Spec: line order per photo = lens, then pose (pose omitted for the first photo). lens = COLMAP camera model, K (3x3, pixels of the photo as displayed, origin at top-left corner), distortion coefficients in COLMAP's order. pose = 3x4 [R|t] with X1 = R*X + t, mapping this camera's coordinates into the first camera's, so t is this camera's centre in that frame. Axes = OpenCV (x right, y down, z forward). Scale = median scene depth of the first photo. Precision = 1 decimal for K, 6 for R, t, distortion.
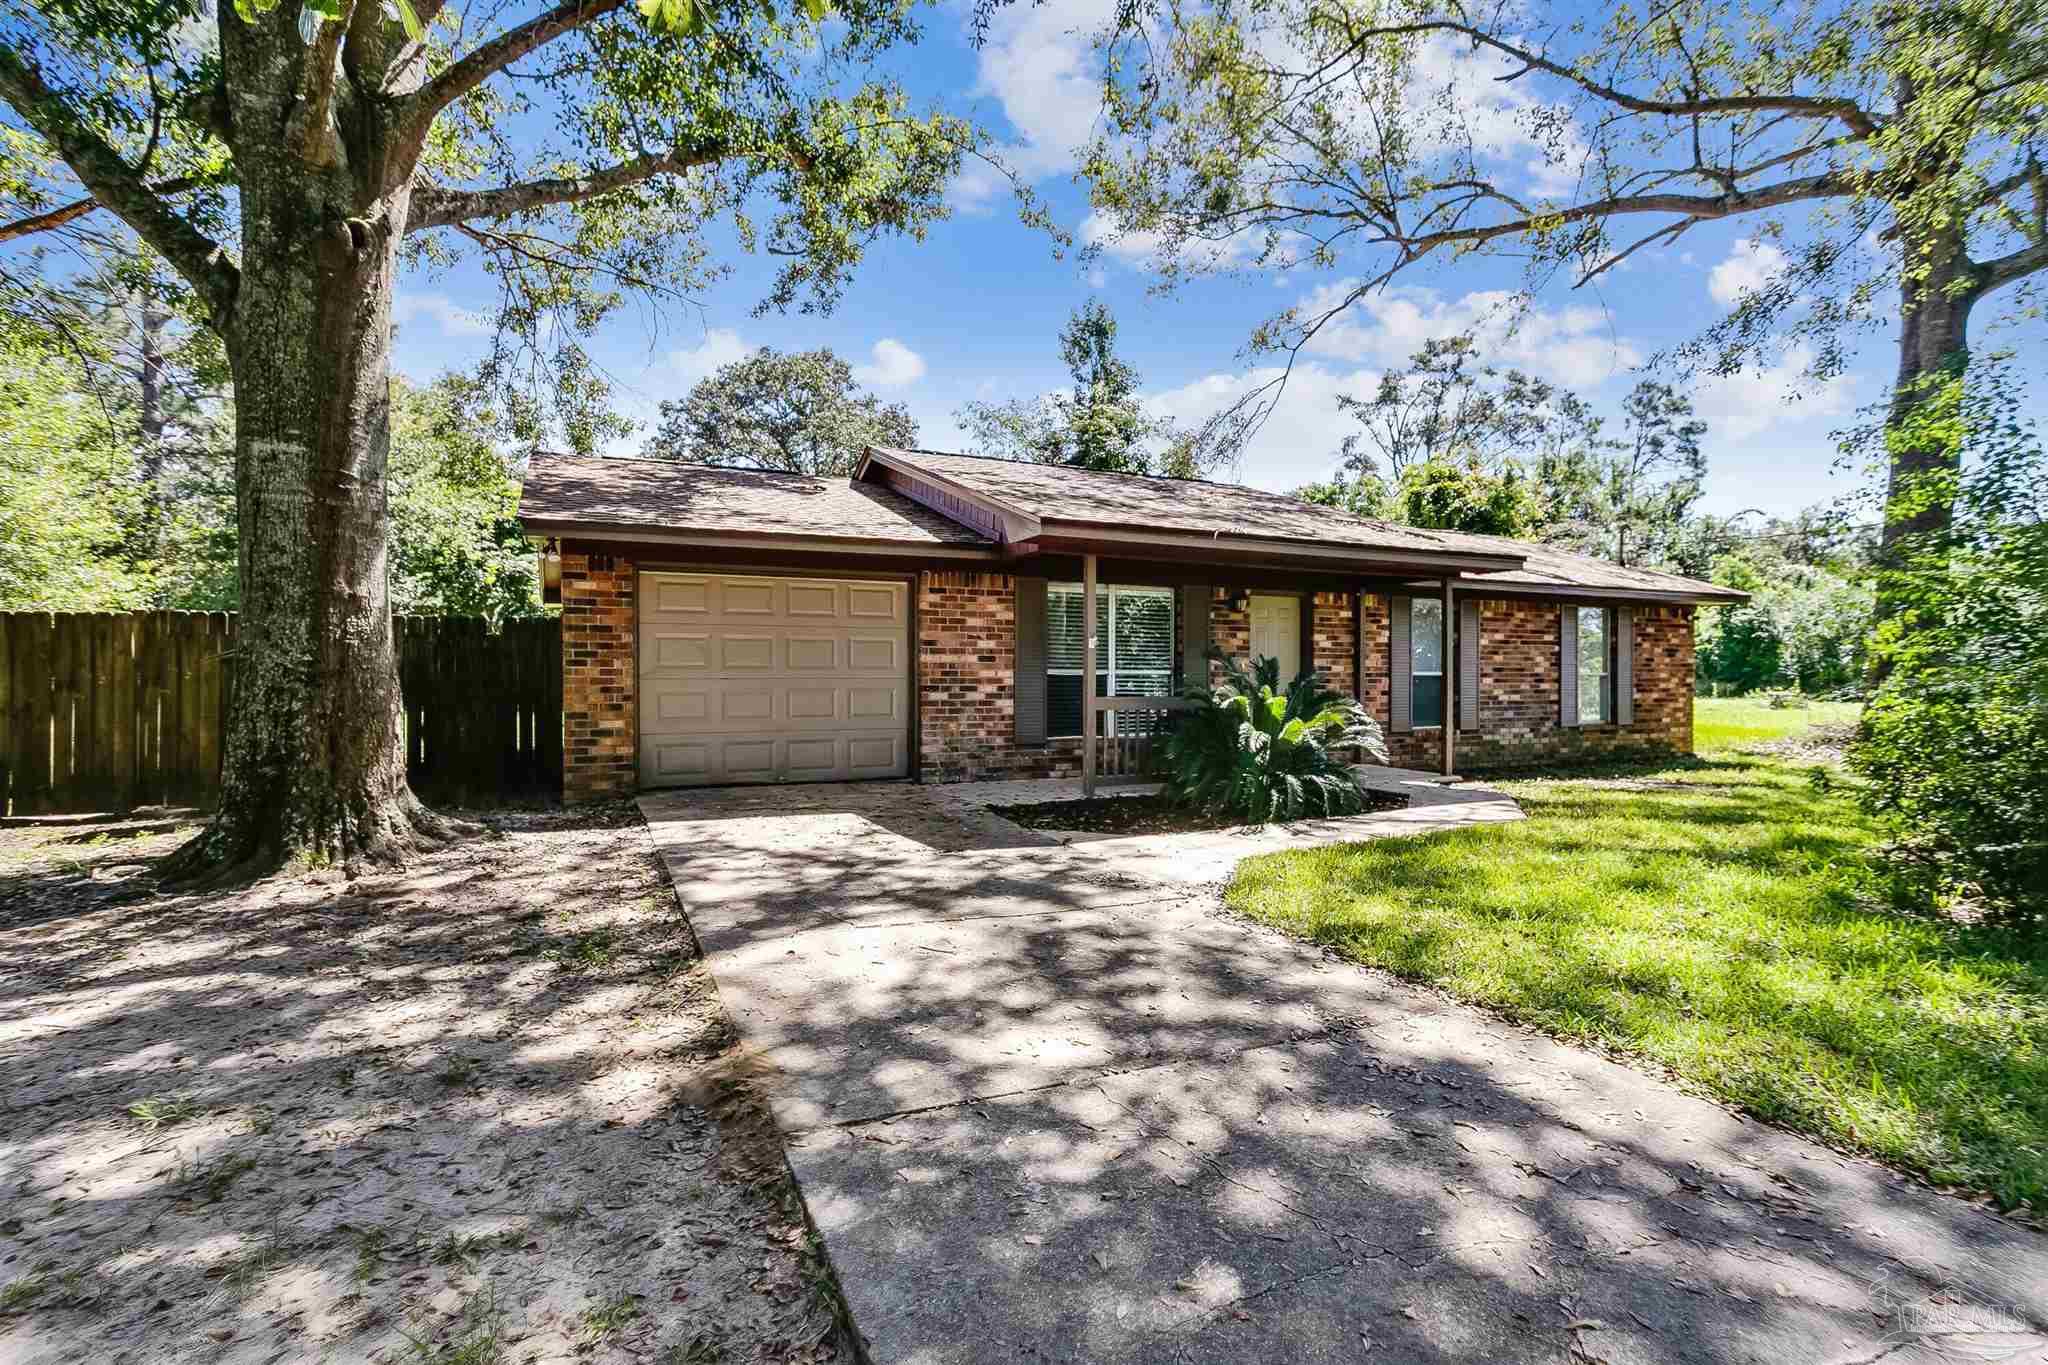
lens RADIAL K [[976.7, 0, 1023.5], [0, 976.7, 679.5], [0, 0, 1]] dist [0.003108, 0.002978]
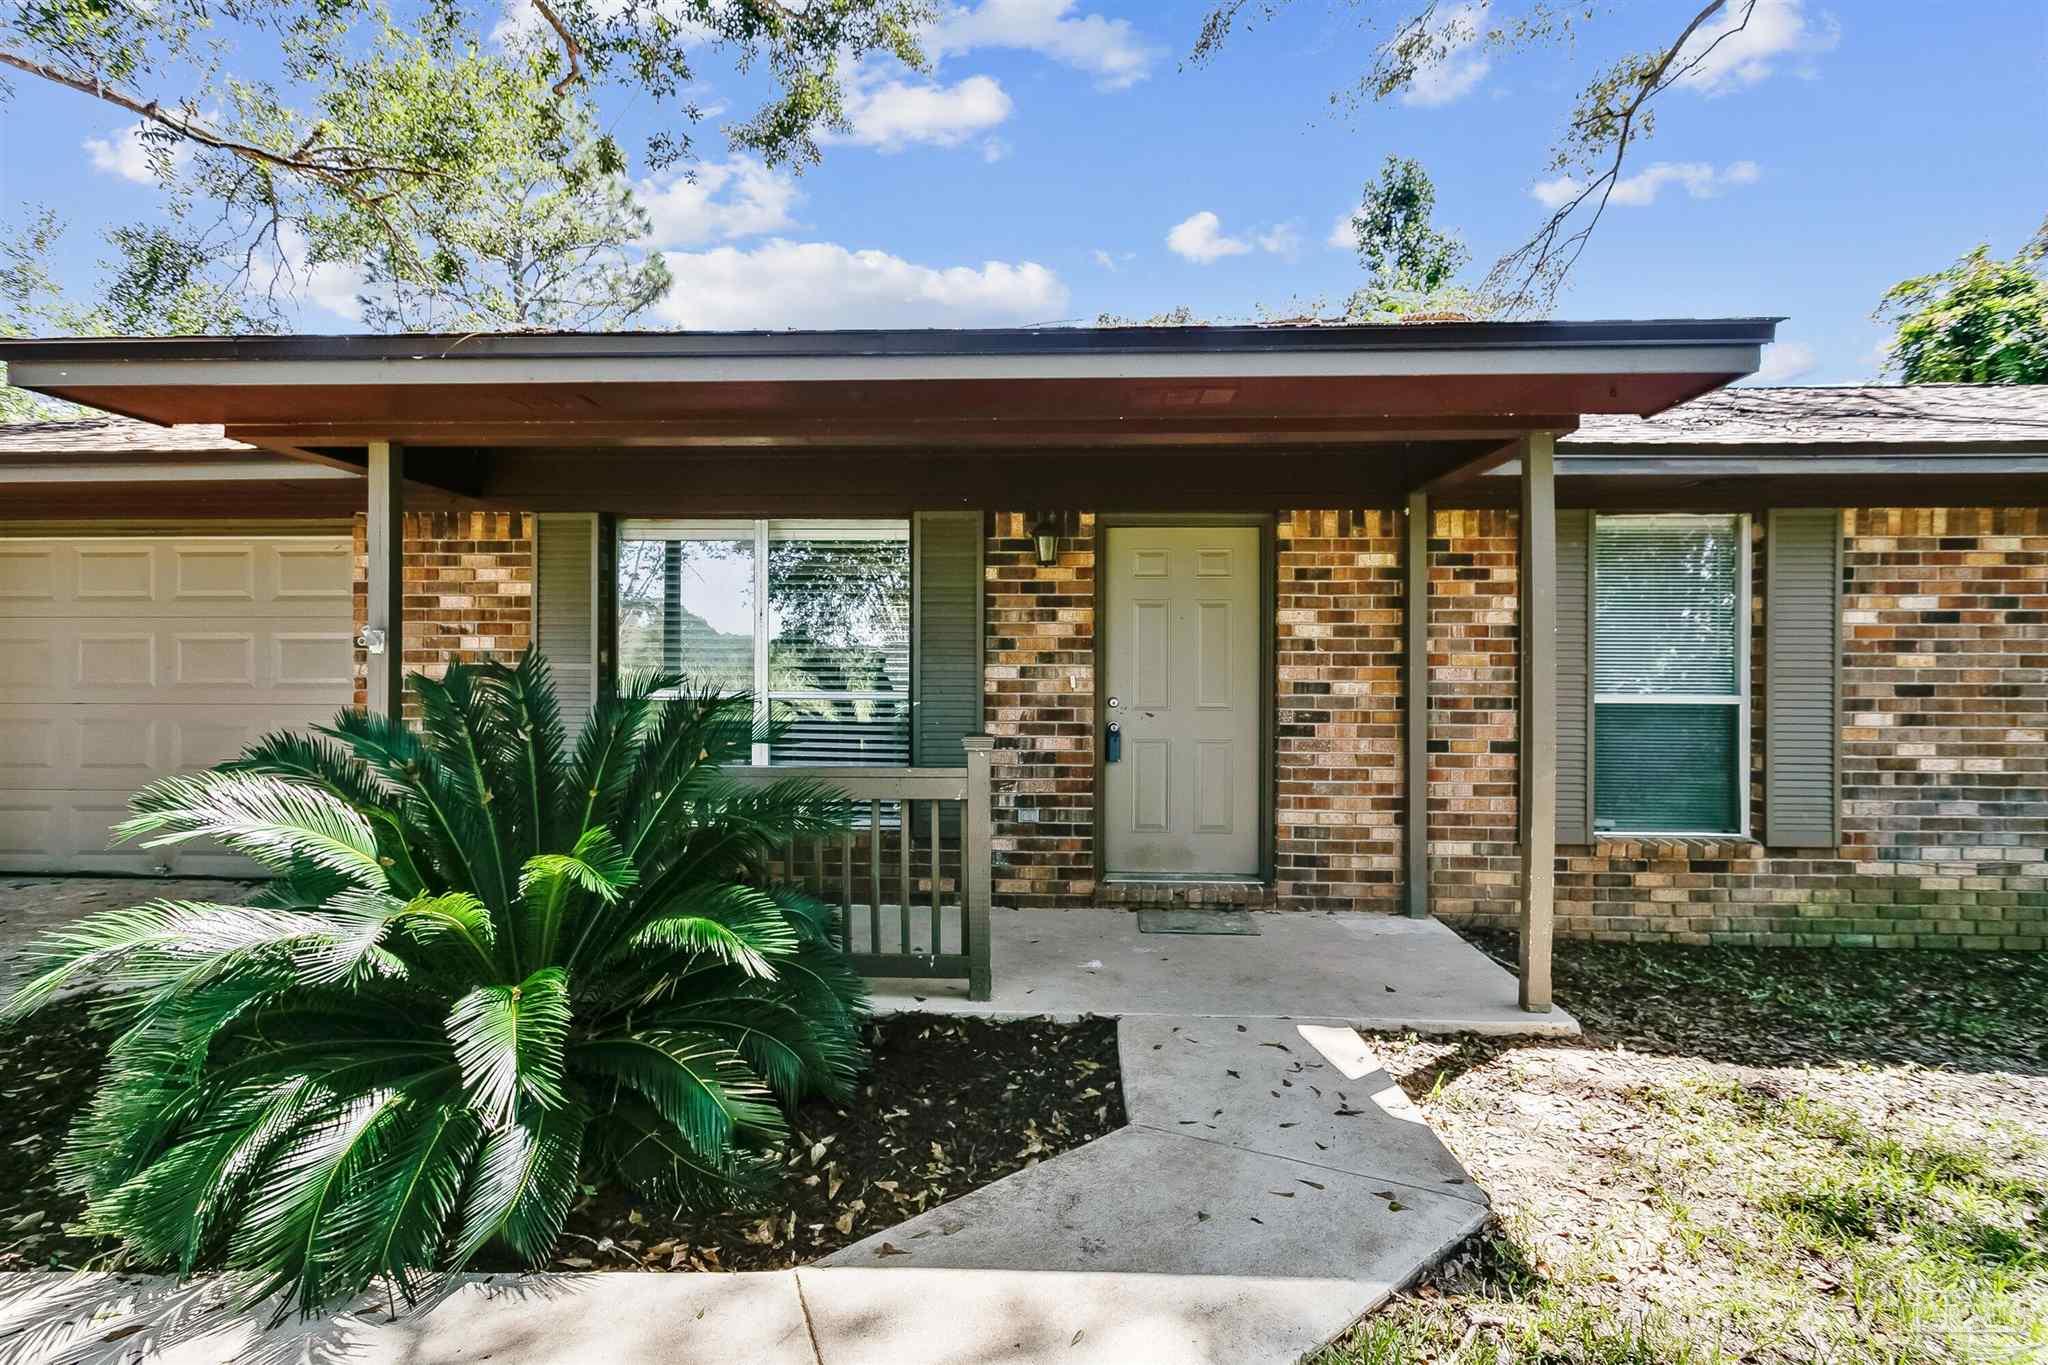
lens RADIAL K [[976.7, 0, 1023.9], [0, 976.7, 676.6], [0, 0, 1]] dist [0.003108, 0.002978]
pose [[0.883442, 0.003949, -0.468523, 0.388998], [-0.003316, 0.999992, 0.002175, -0.016430], [0.468528, -0.000368, 0.883449, 0.546305]]
